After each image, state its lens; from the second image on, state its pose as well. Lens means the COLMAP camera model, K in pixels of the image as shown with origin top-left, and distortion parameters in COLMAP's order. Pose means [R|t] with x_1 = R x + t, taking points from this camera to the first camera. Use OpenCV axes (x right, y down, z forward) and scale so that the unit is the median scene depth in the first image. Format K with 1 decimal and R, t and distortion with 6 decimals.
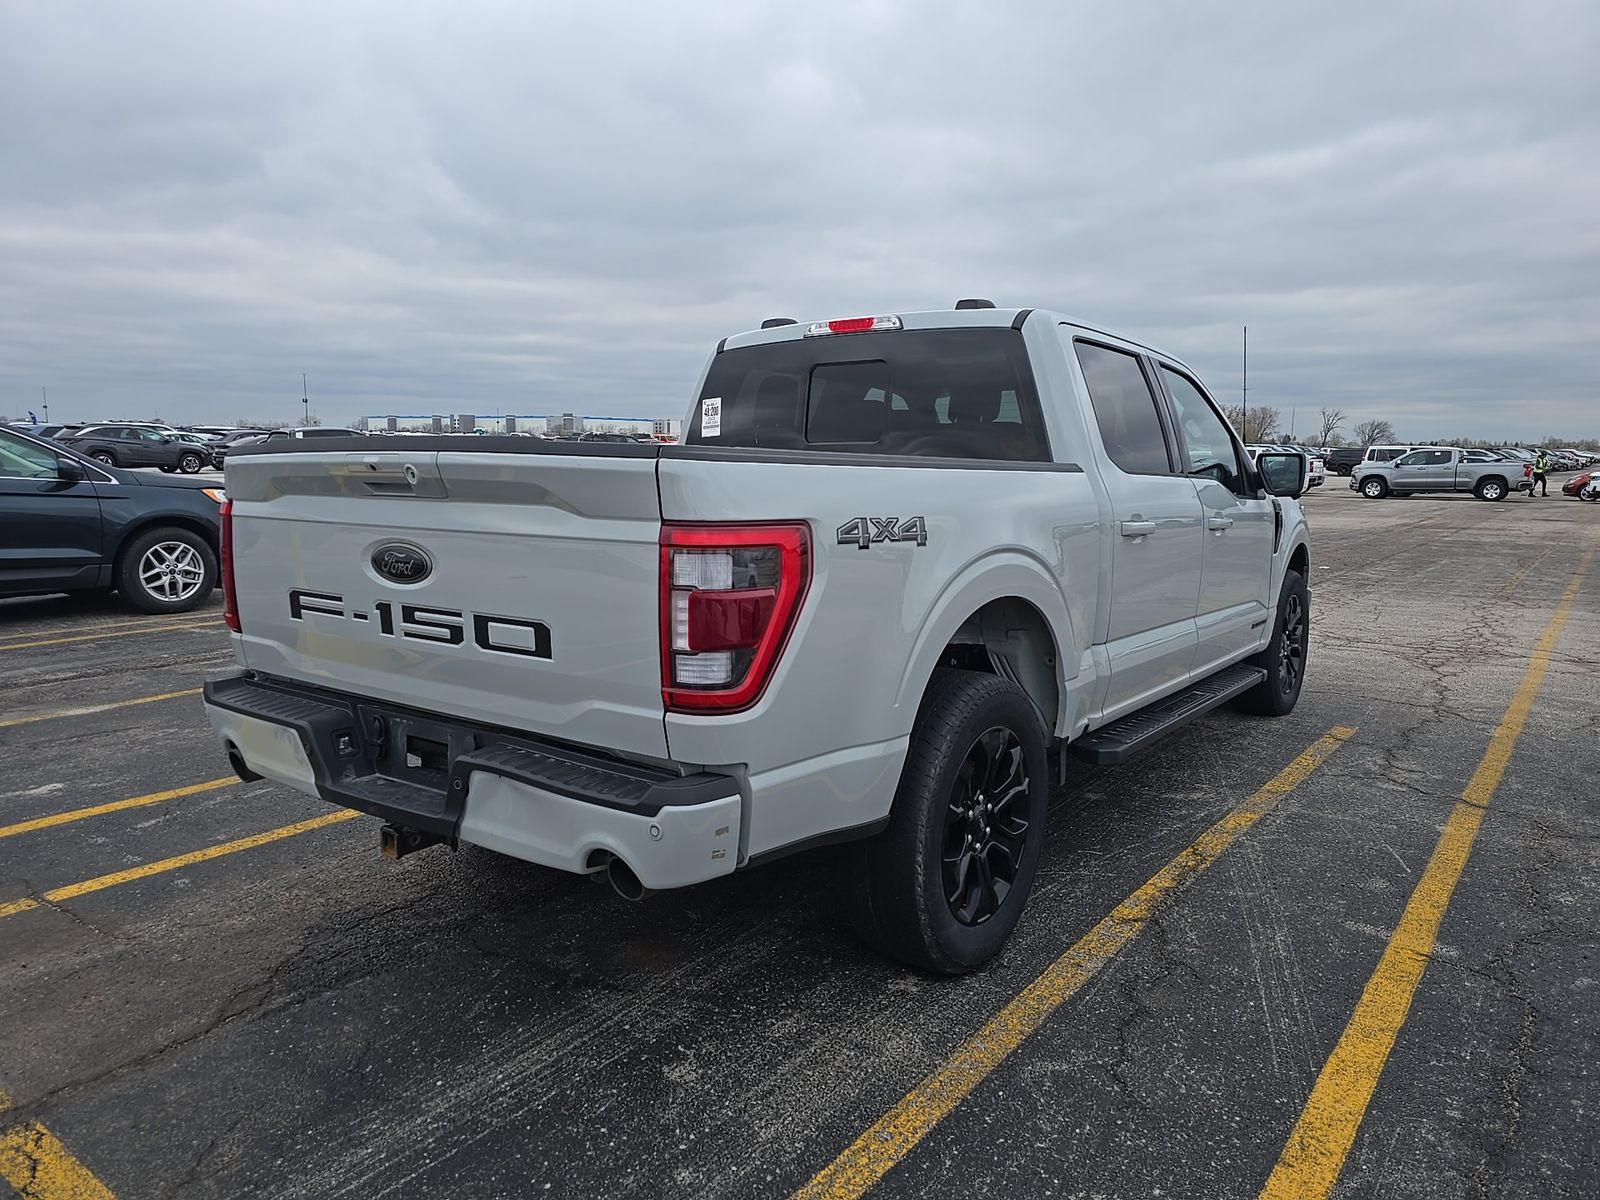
lens RADIAL K [[1094.3, 0, 792.2], [0, 1094.3, 597.7], [0, 0, 1]] dist [0.097079, -0.104832]
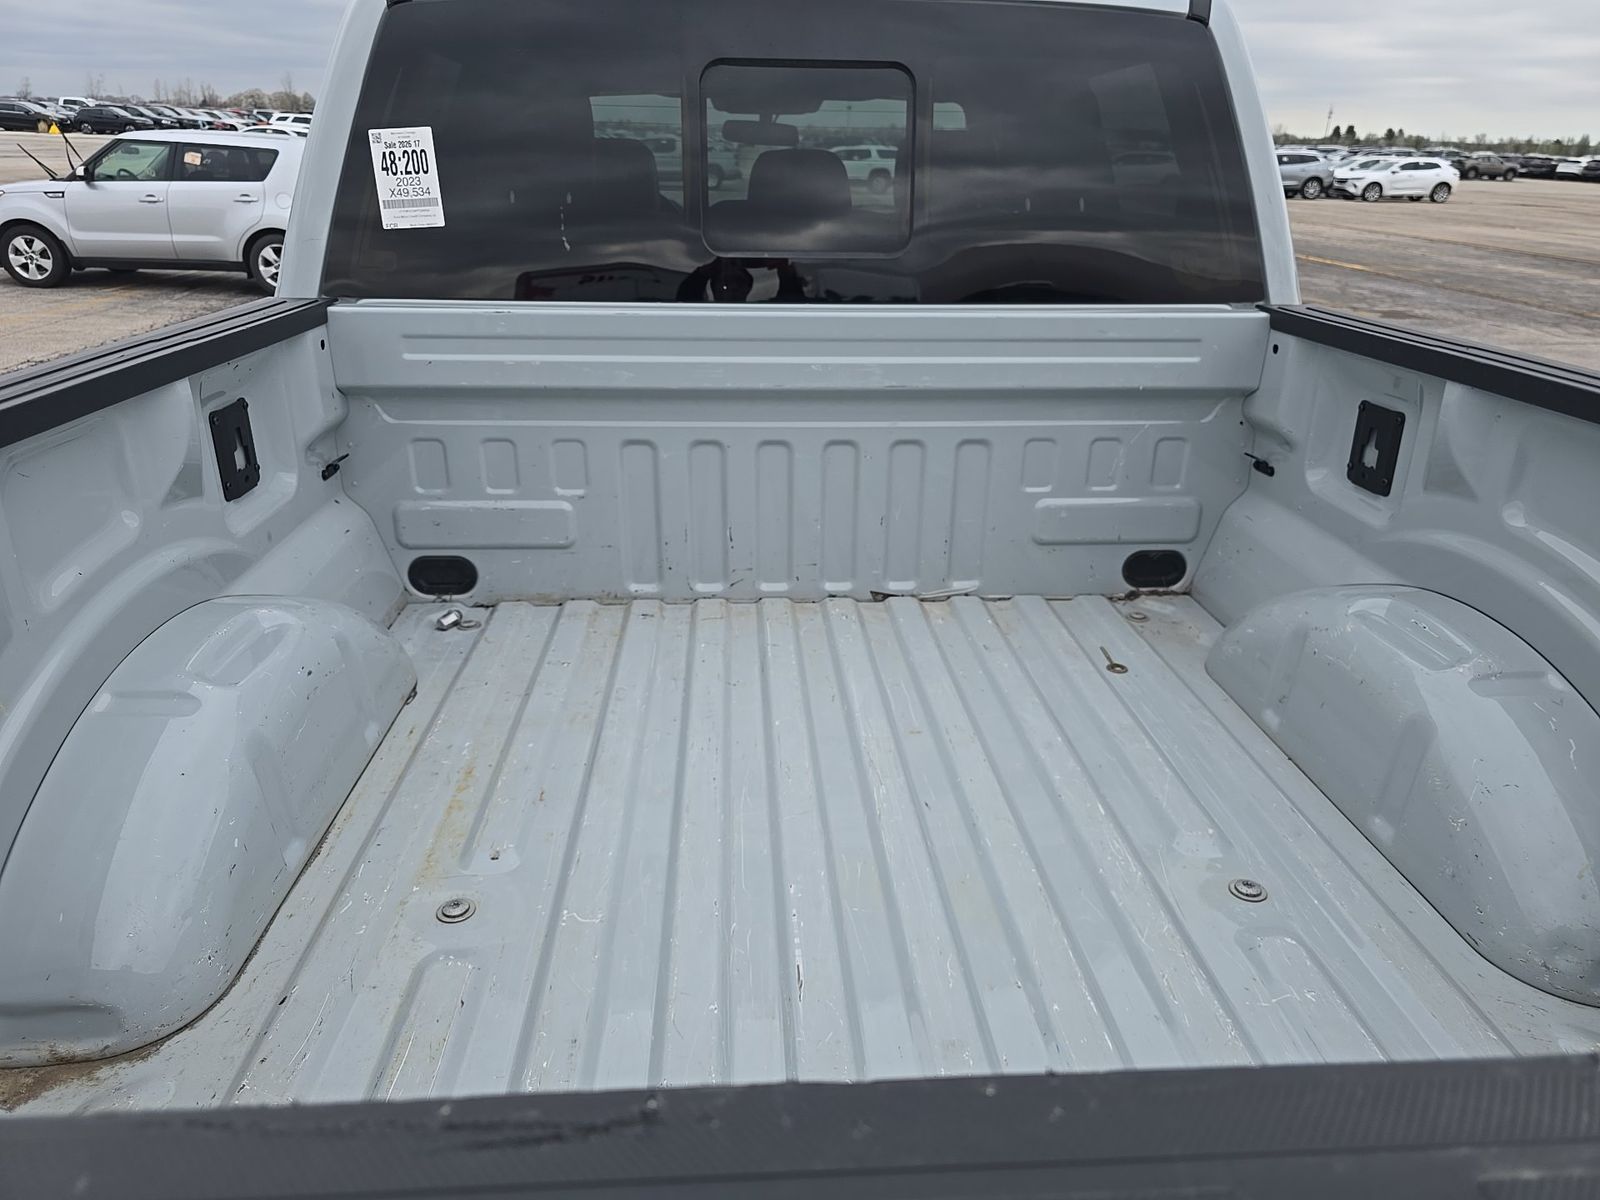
lens RADIAL K [[1046.4, 0, 800.0], [0, 1046.4, 600.0], [0, 0, 1]] dist [0.087566, -0.076338]
pose [[0.760183, -0.248903, 0.600141, -0.378088], [0.064092, 0.947930, 0.311962, -0.205202], [-0.646541, -0.198684, 0.736553, 0.919983]]
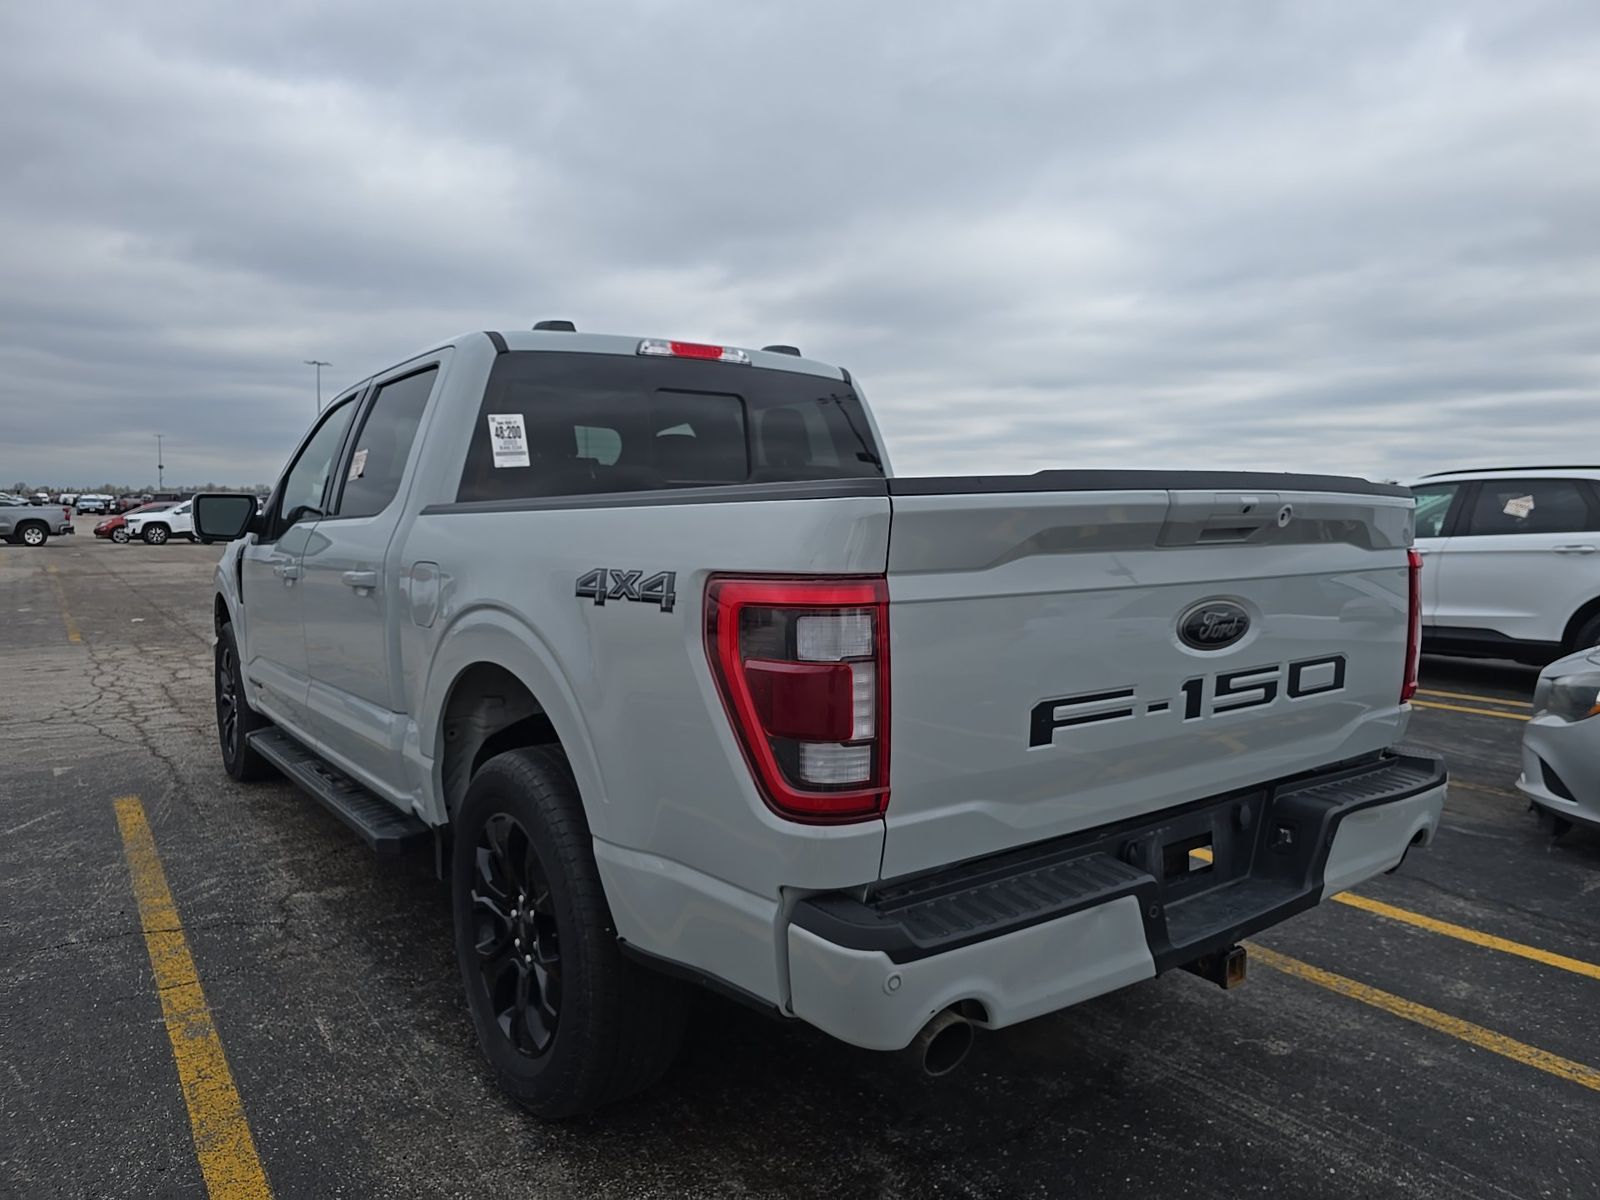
lens RADIAL K [[1097.1, 0, 800.0], [0, 1097.1, 600.0], [0, 0, 1]] dist [0.080526, -0.088126]
pose [[0.272739, -0.082806, 0.958518, -1.141191], [0.117860, 0.991661, 0.052133, -0.120074], [-0.954842, 0.098752, 0.280224, 0.988482]]
